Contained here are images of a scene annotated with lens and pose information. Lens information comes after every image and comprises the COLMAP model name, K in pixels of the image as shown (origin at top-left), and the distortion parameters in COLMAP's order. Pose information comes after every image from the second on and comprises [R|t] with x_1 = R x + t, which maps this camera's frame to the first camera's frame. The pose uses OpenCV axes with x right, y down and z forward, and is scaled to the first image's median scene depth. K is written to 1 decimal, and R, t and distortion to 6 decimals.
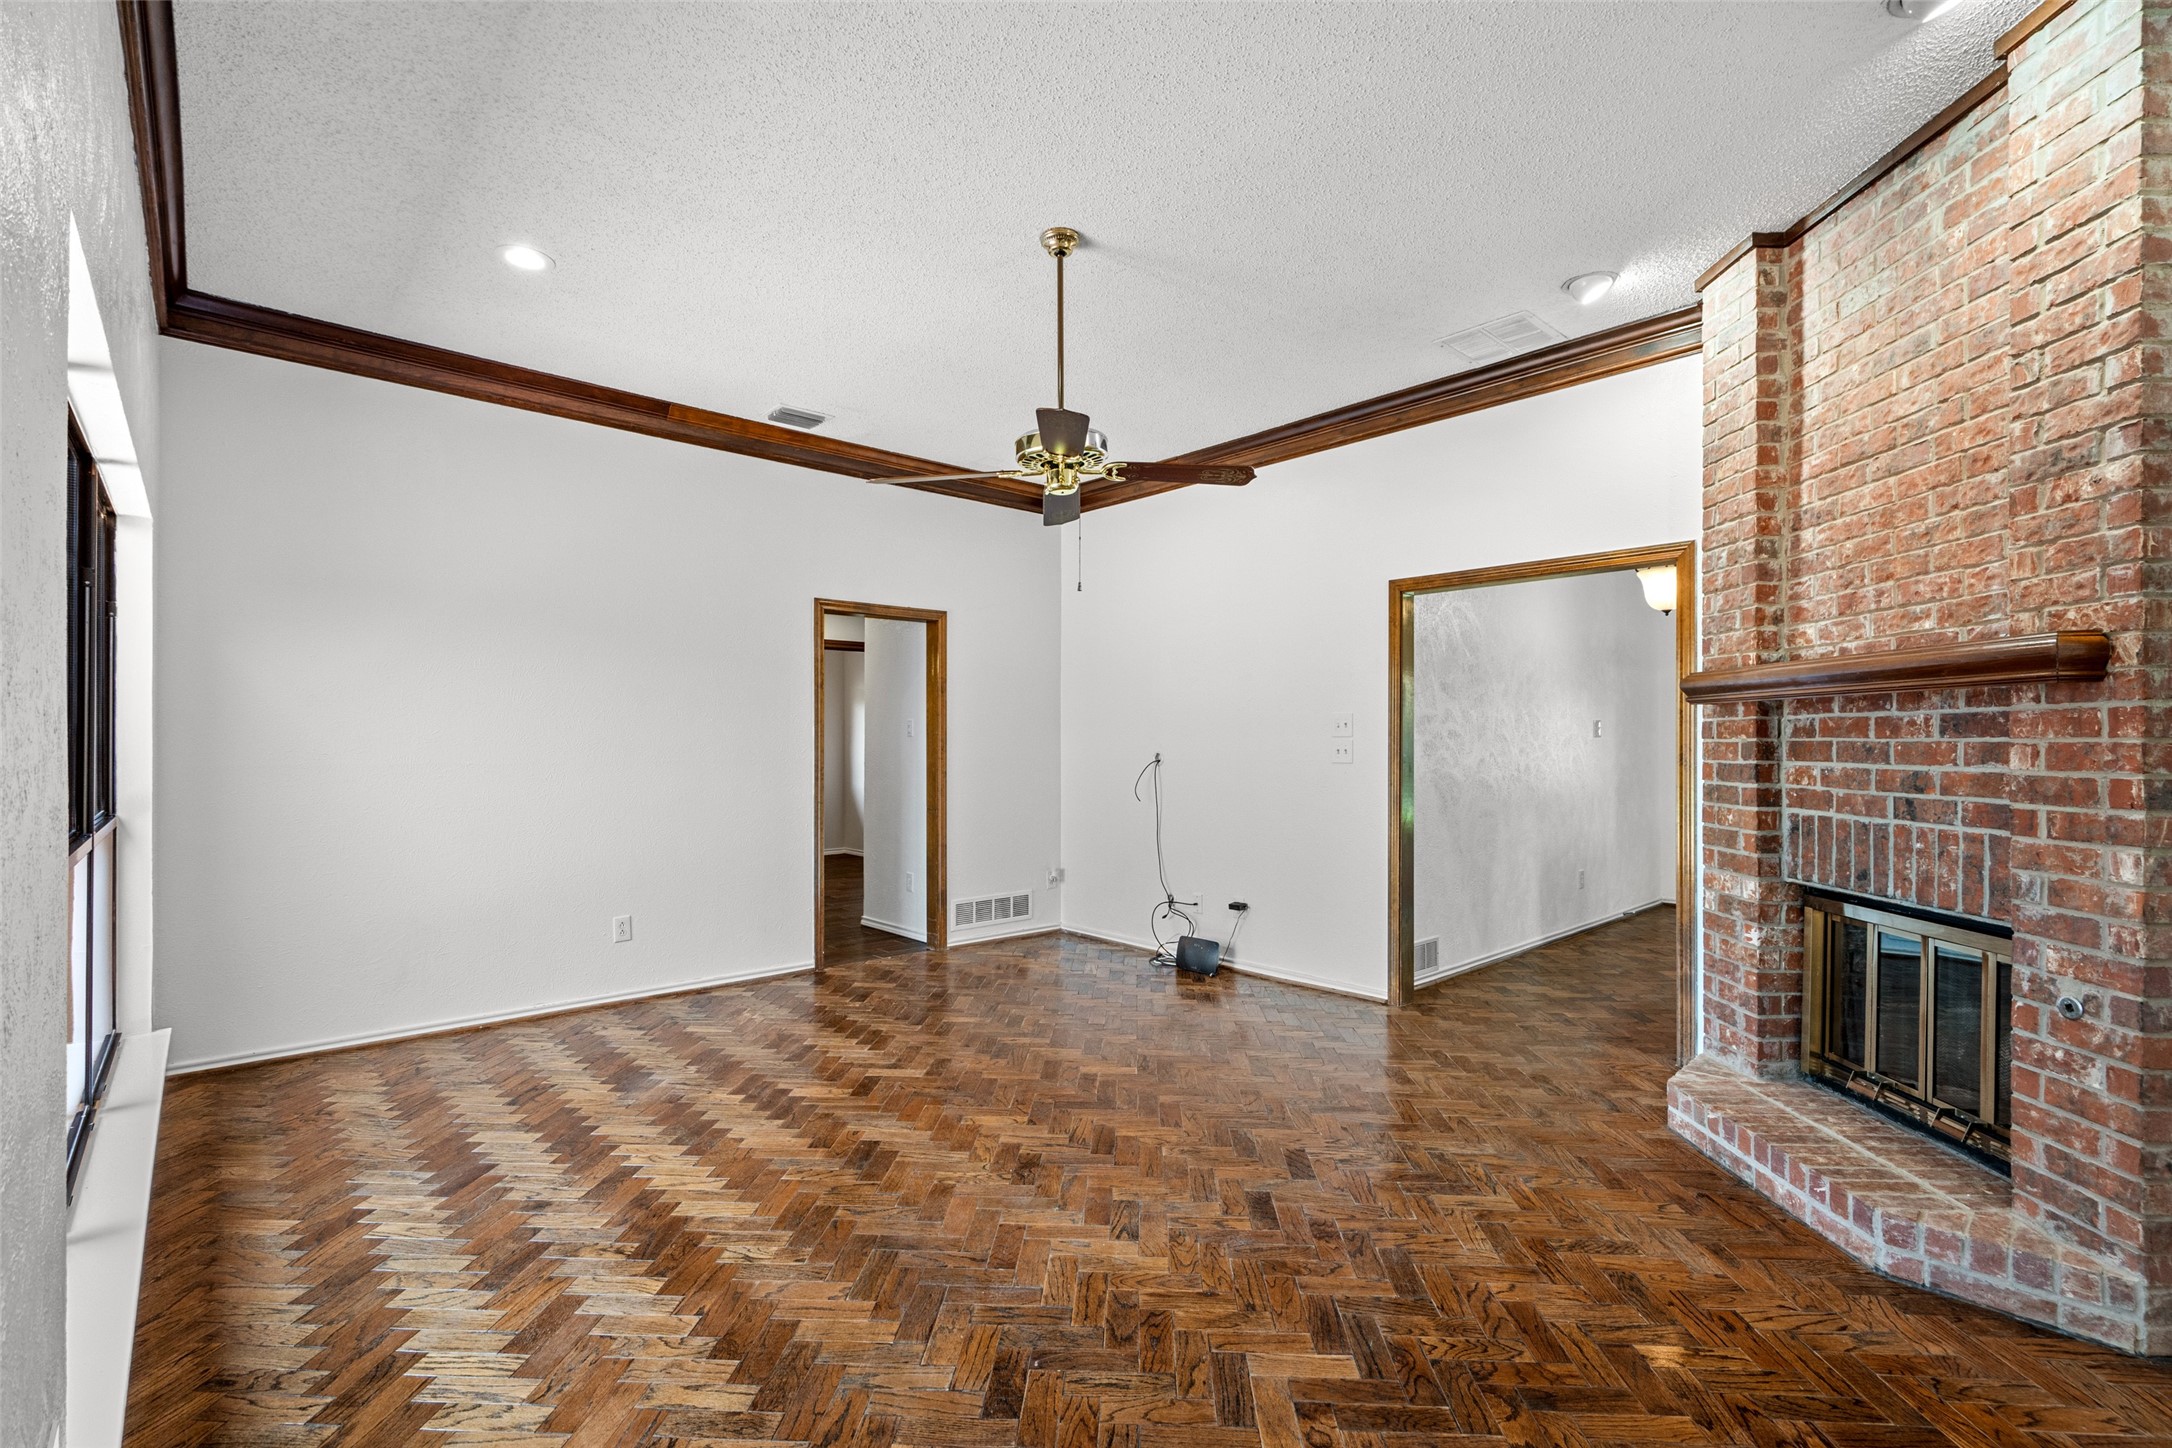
lens RADIAL K [[969.7, 0, 1084.1], [0, 969.7, 736.5], [0, 0, 1]] dist [-0.003354, 0.000201]
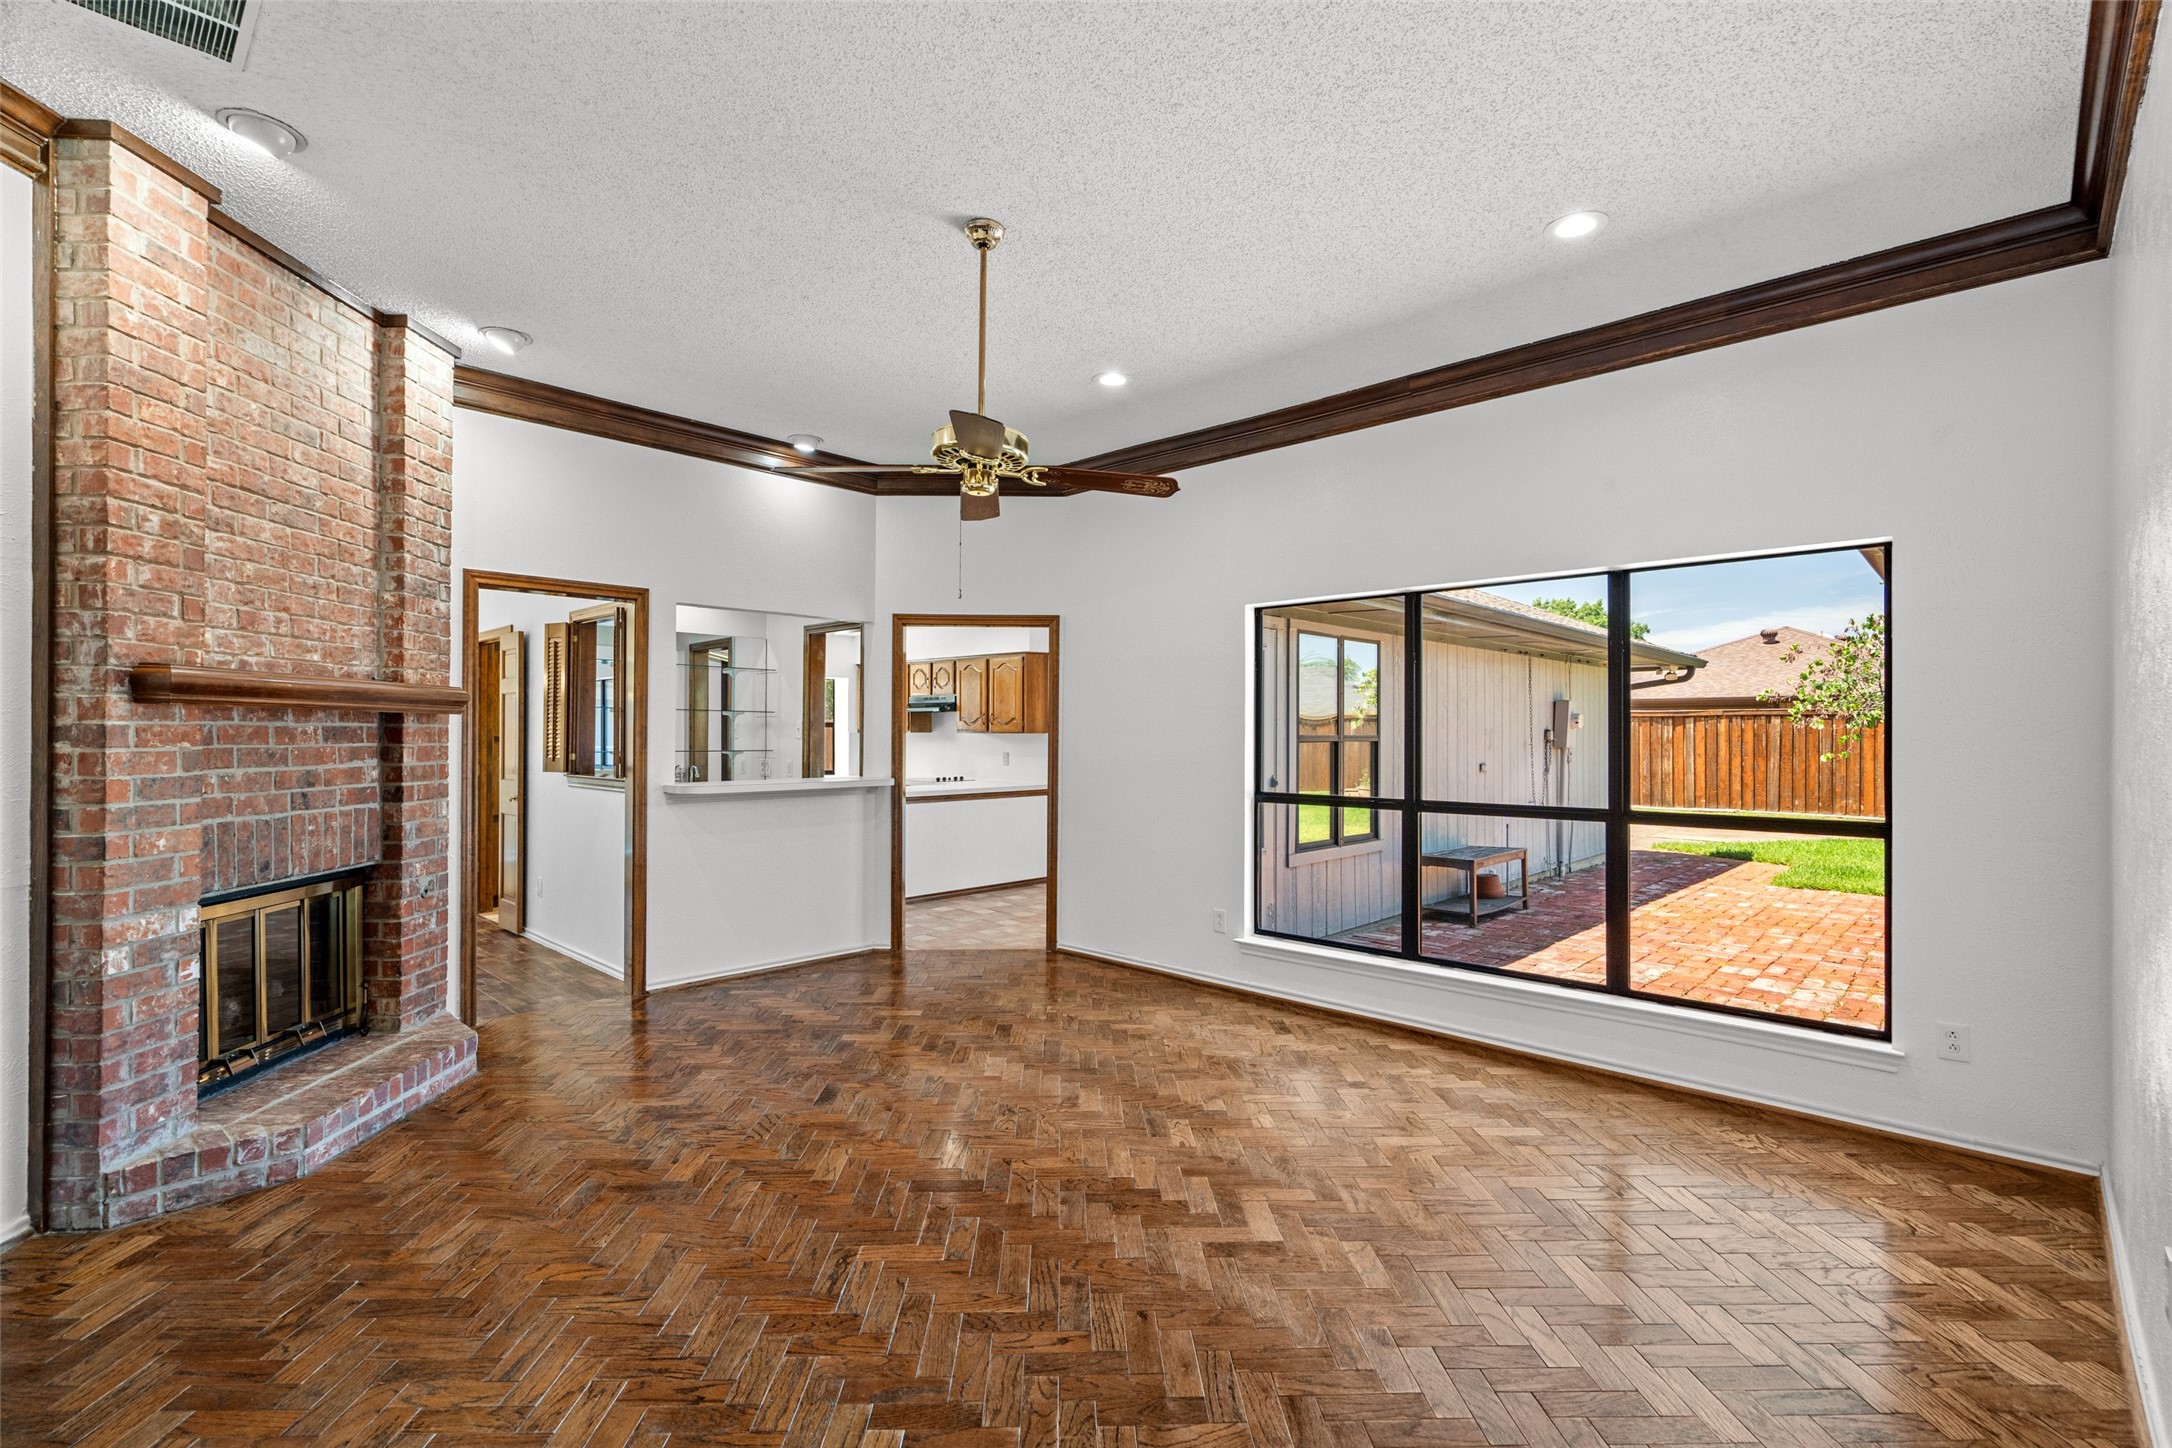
lens RADIAL K [[973.5, 0, 1081.9], [0, 973.5, 731.4], [0, 0, 1]] dist [-0.006476, 0.001583]
pose [[-0.997339, -0.006392, -0.072622, -0.066712], [-0.005934, 0.999961, -0.006515, -0.013436], [0.072661, -0.006066, -0.997338, 2.410340]]
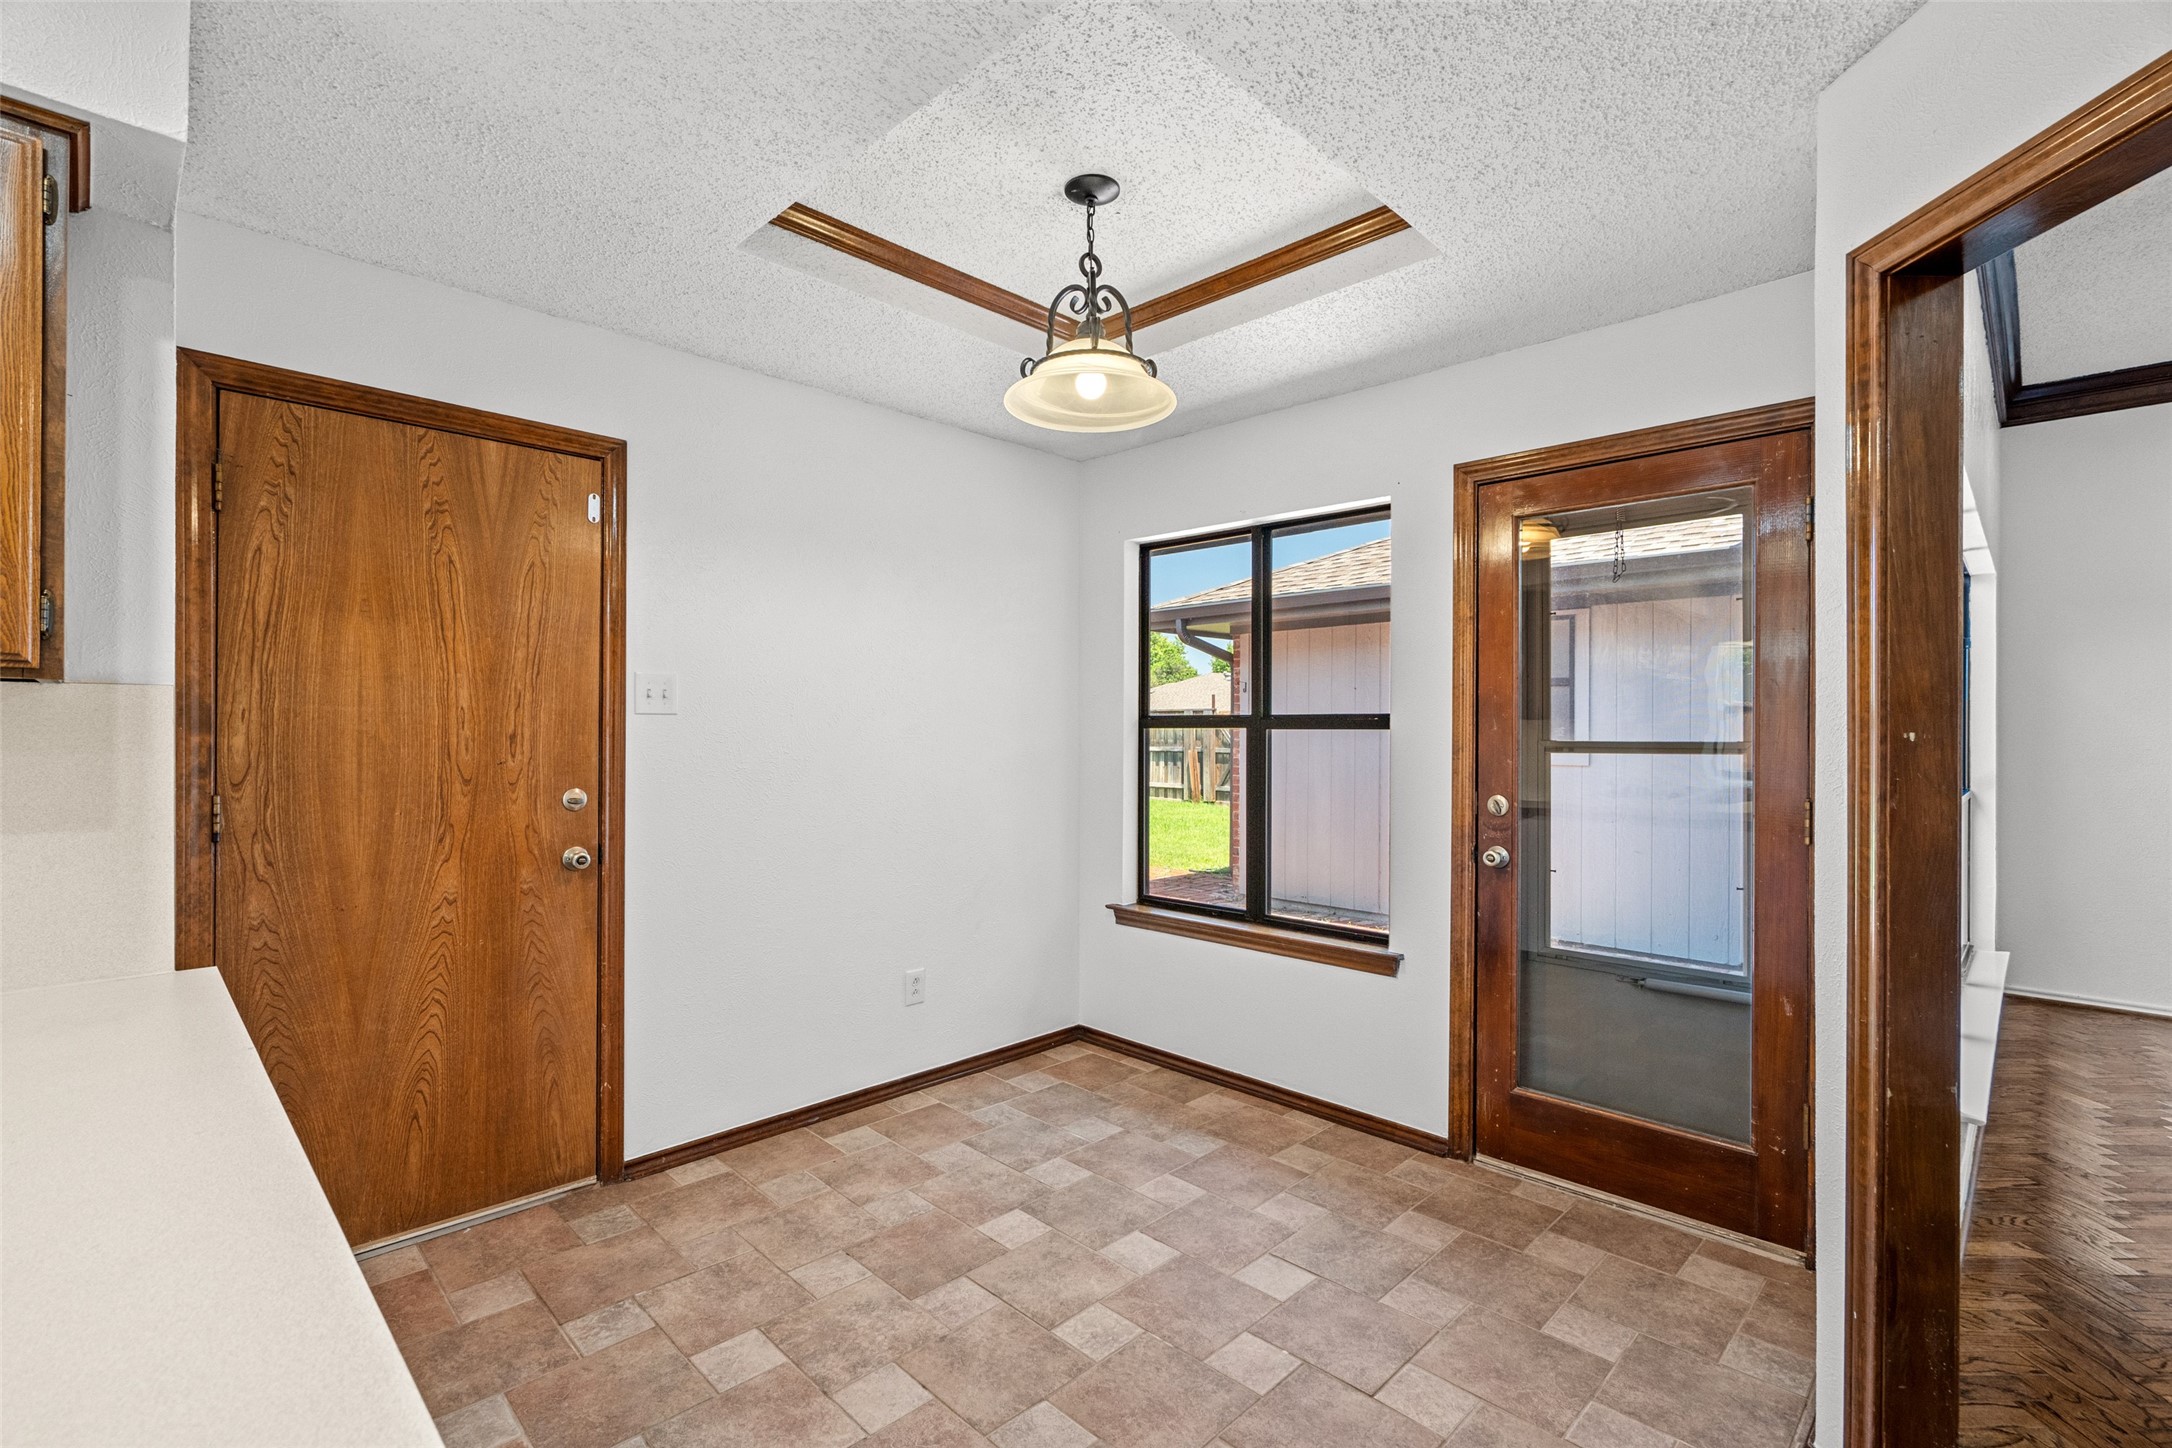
lens RADIAL K [[973.5, 0, 1081.9], [0, 973.5, 731.4], [0, 0, 1]] dist [-0.006476, 0.001583]
pose [[0.054540, 0.000407, -0.998512, 0.228481], [-0.001096, 0.999999, 0.000348, -0.000893], [0.998511, 0.001076, 0.054540, -0.250710]]
